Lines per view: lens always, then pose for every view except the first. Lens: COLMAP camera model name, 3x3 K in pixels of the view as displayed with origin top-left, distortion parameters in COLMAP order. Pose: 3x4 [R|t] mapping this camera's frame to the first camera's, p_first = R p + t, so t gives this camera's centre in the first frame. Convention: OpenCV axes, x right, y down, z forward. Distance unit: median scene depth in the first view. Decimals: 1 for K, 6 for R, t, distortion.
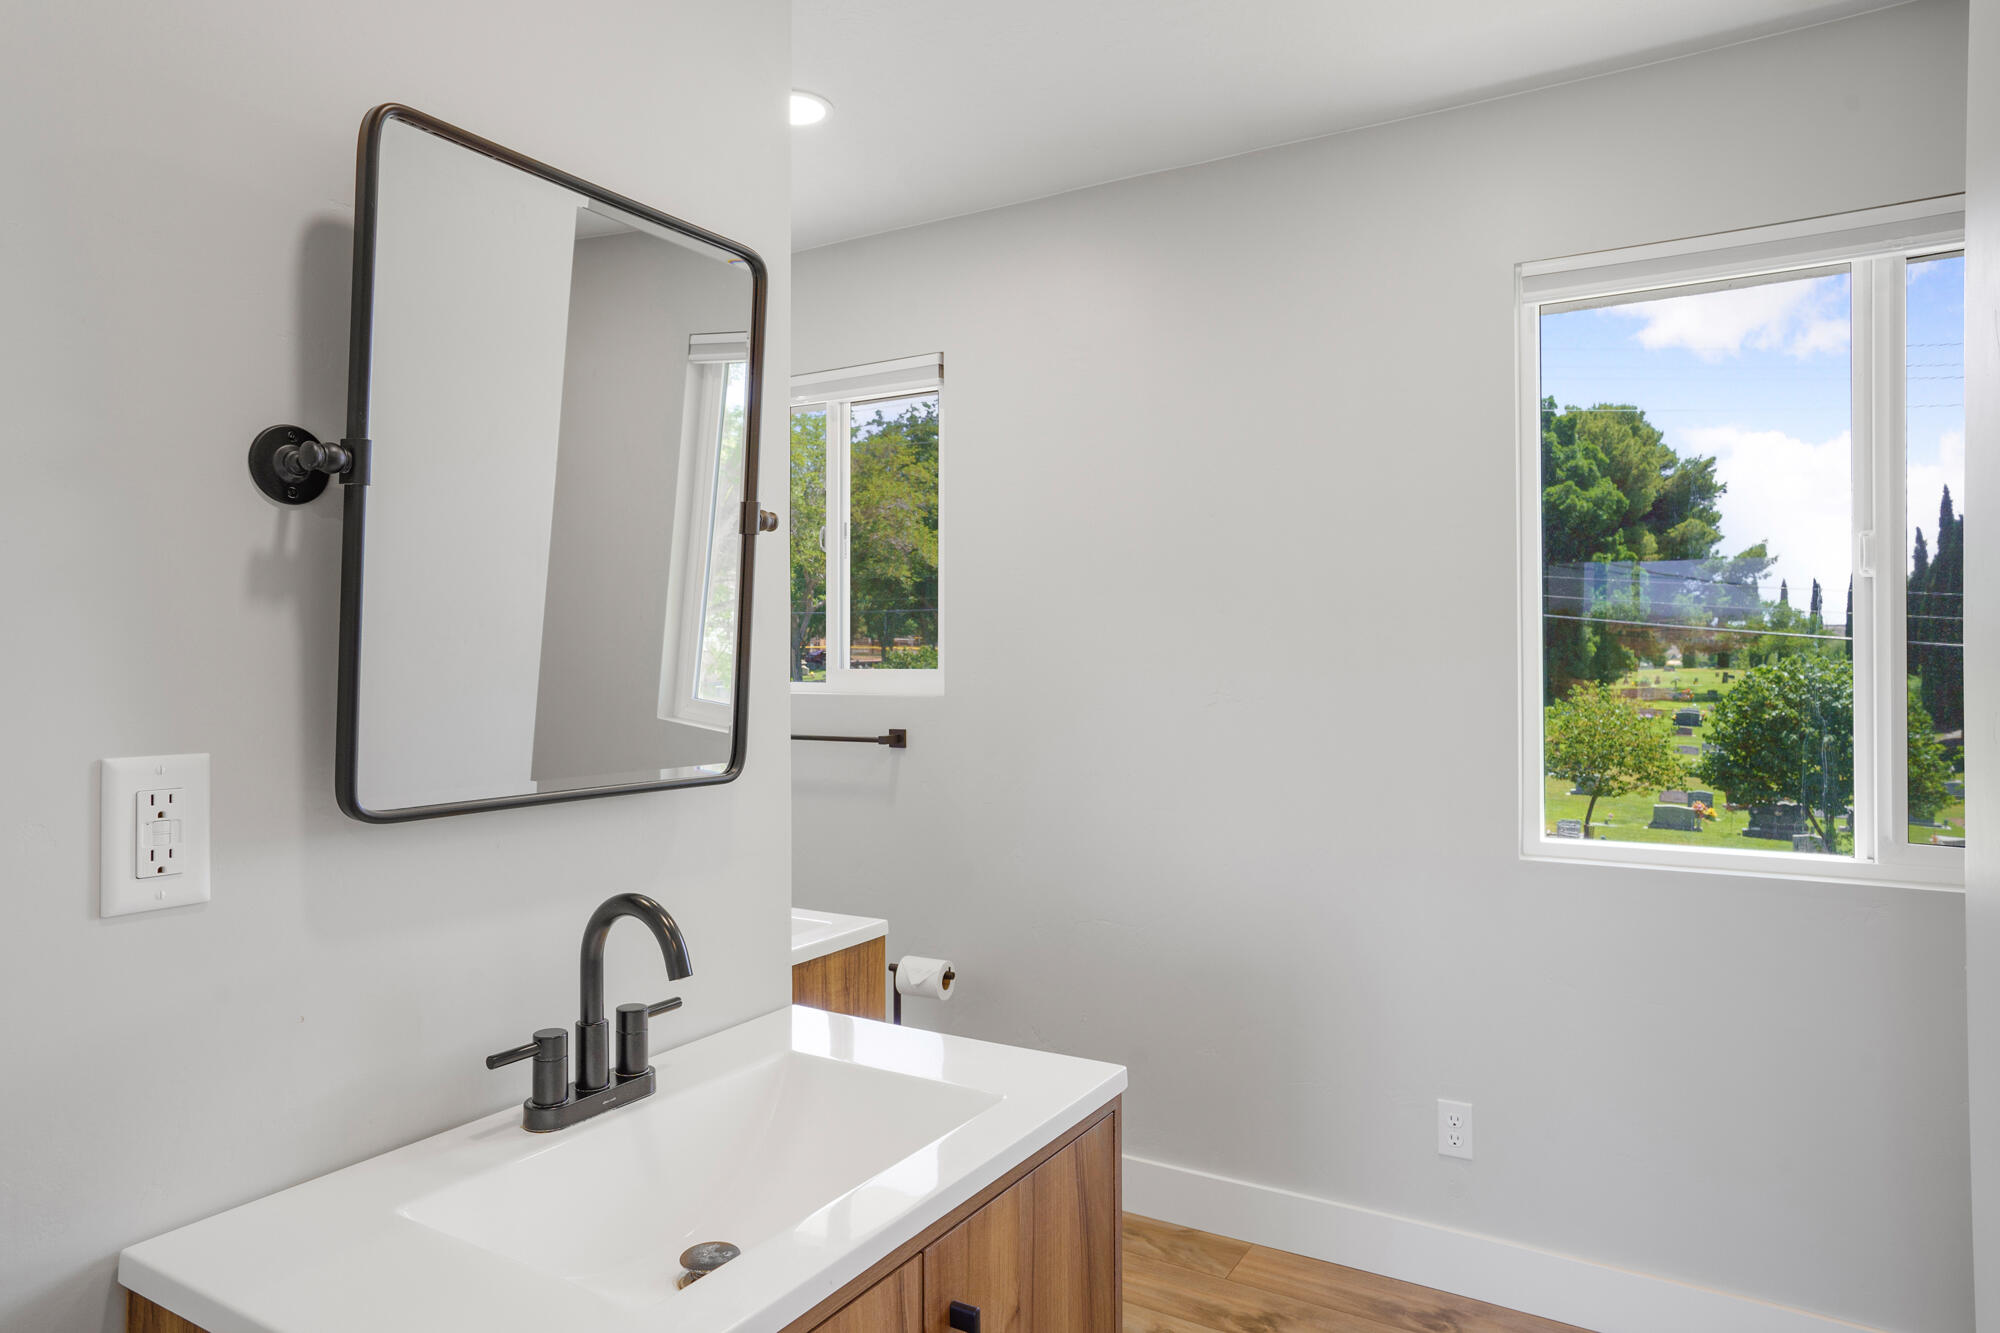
lens RADIAL K [[1209.3, 0, 1000.0], [0, 1209.3, 666.5], [0, 0, 1]] dist [-0.027492, -0.001077]
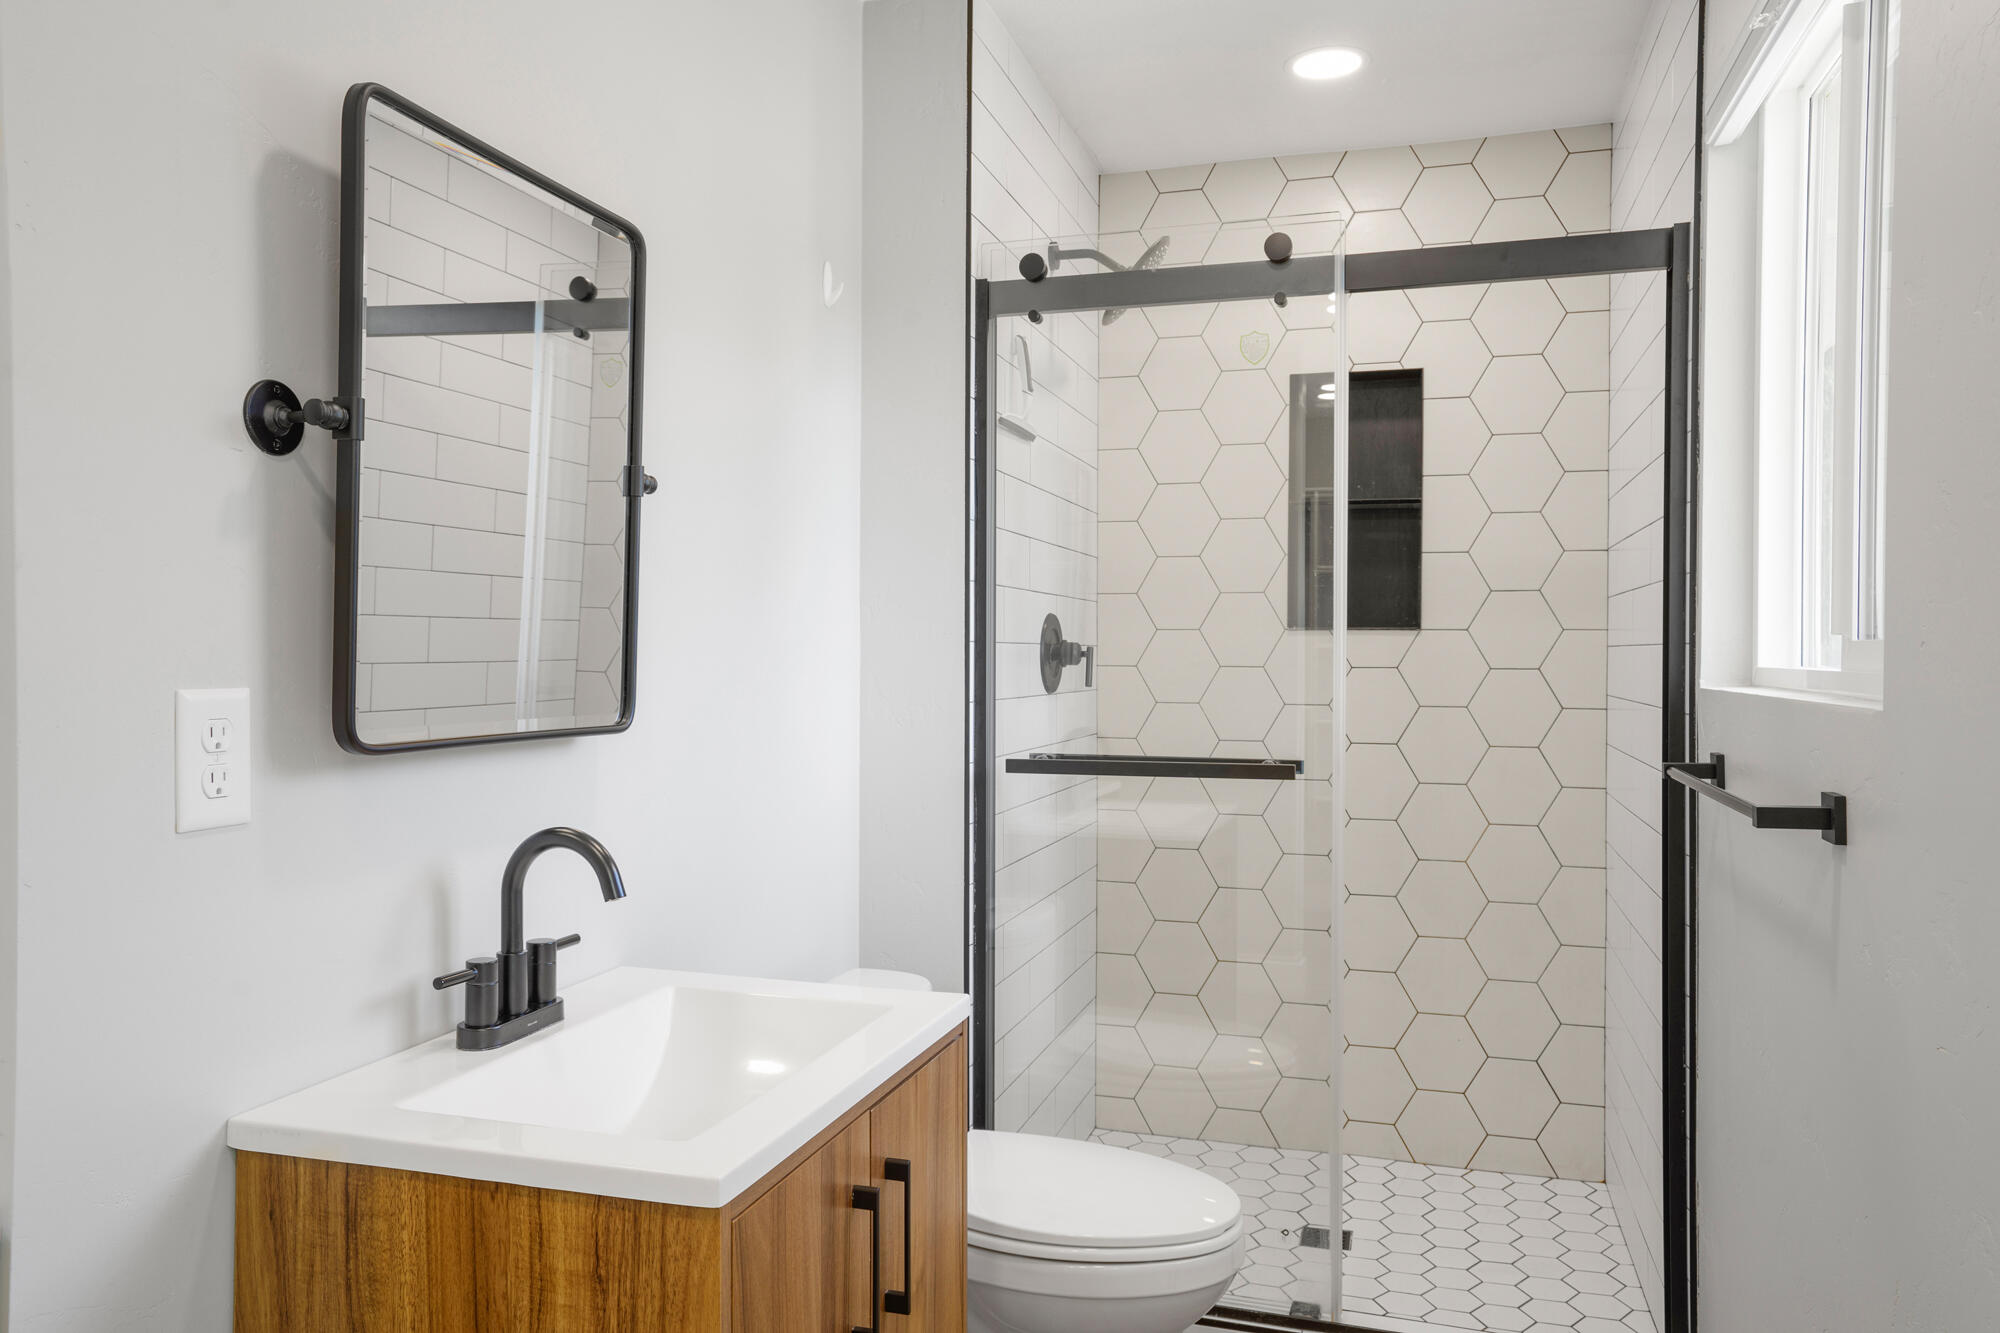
lens RADIAL K [[1427.7, 0, 994.9], [0, 1427.7, 617.0], [0, 0, 1]] dist [-0.006349, 0.048632]
pose [[0.969690, 0.018833, 0.243612, -0.249191], [-0.012198, 0.999513, -0.028713, 0.033459], [-0.244035, 0.024872, 0.969448, -0.342180]]
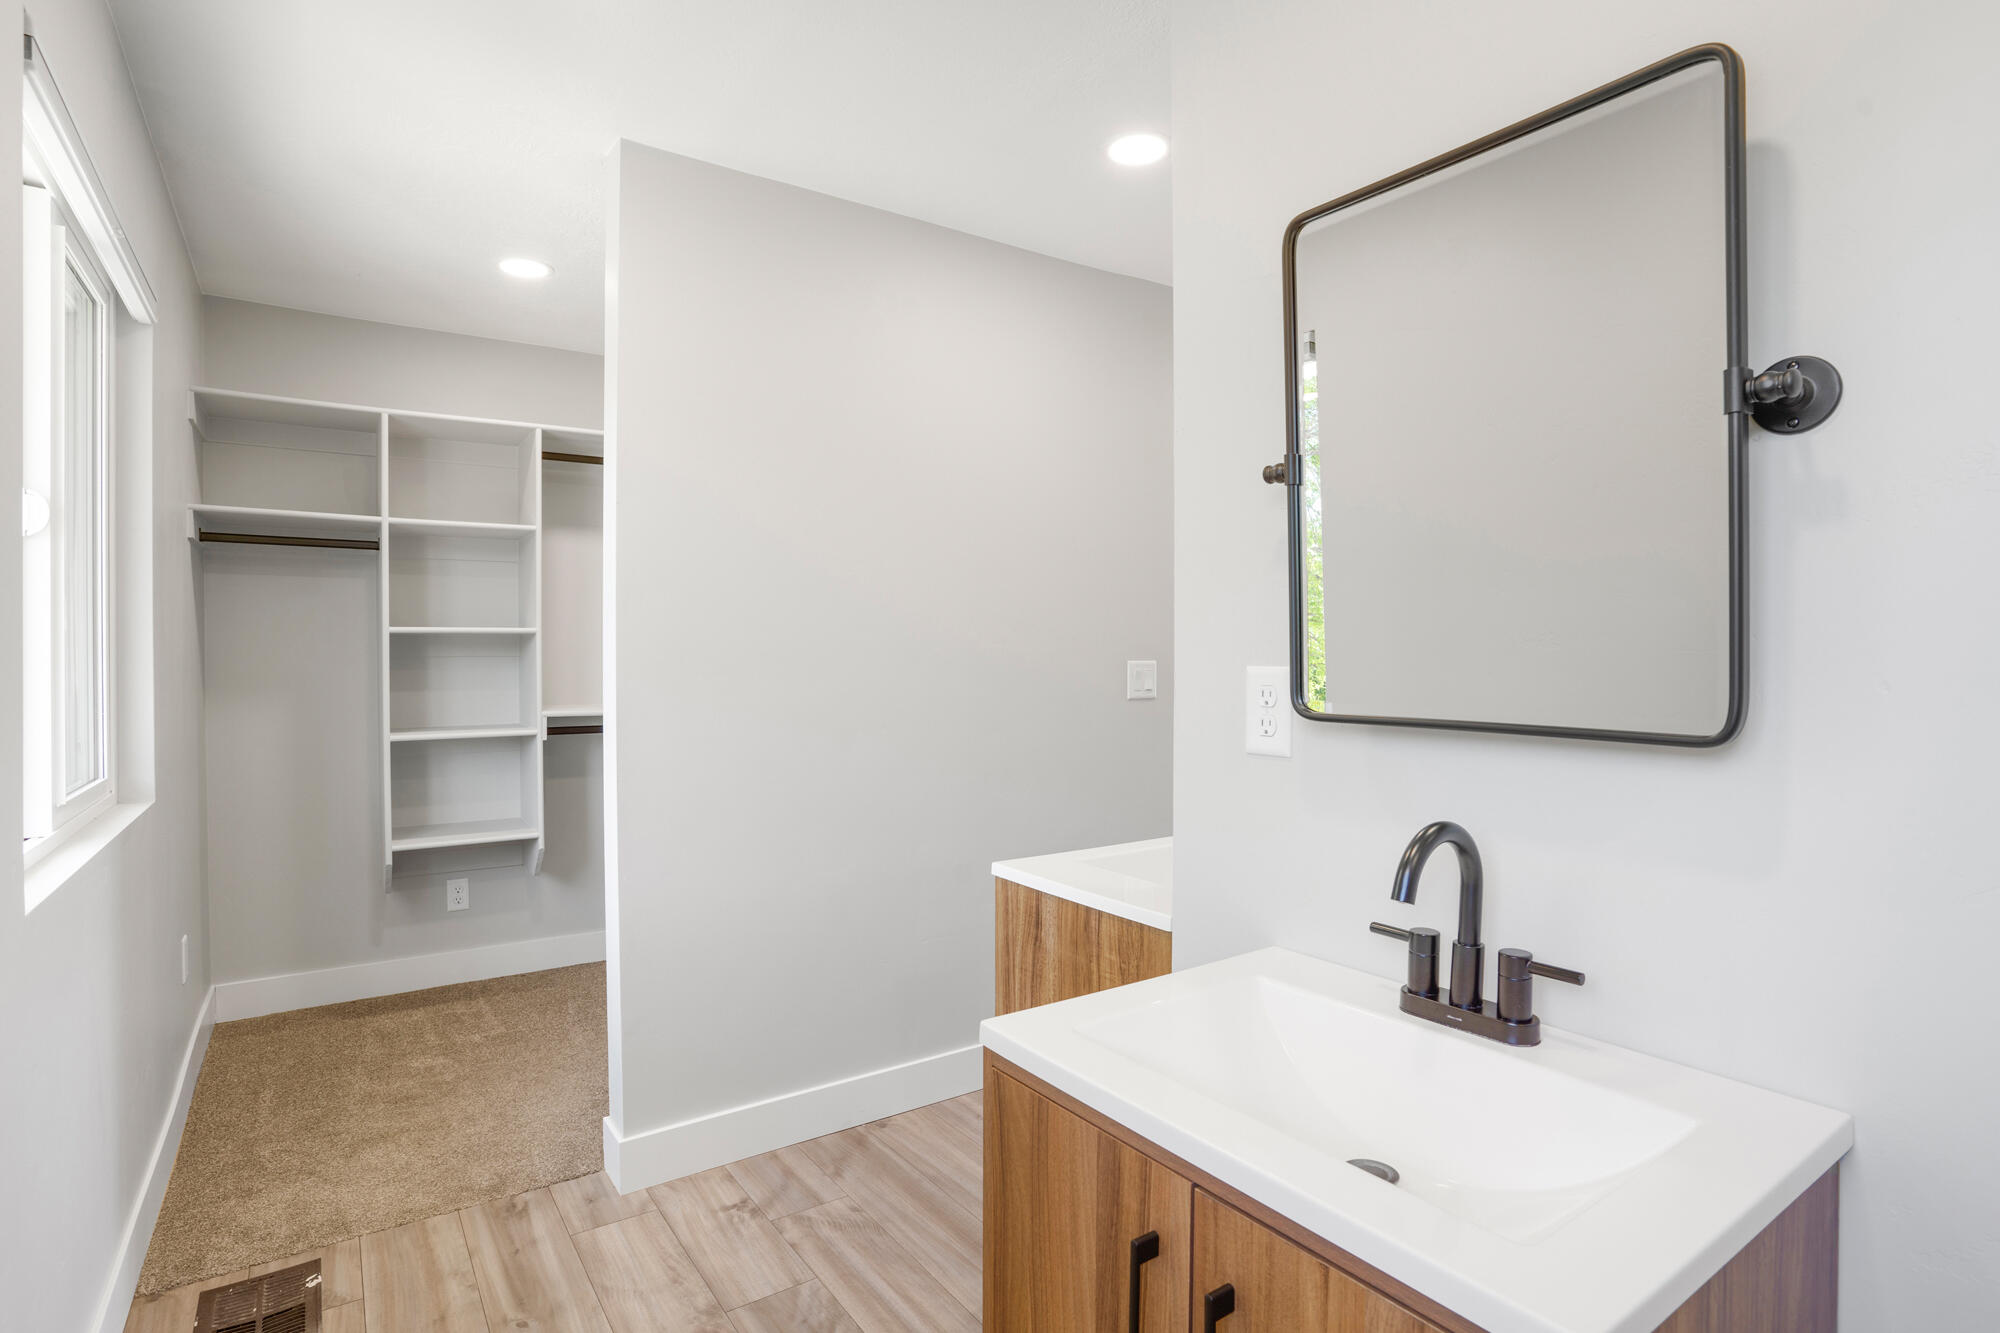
lens RADIAL K [[1016.0, 0, 996.8], [0, 1016.0, 612.8], [0, 0, 1]] dist [-0.077416, 0.037282]
pose [[-0.409617, -0.021617, -0.912002, 0.674519], [0.000990, 0.999708, -0.024141, 0.028383], [0.912257, -0.010792, -0.409476, 1.053157]]
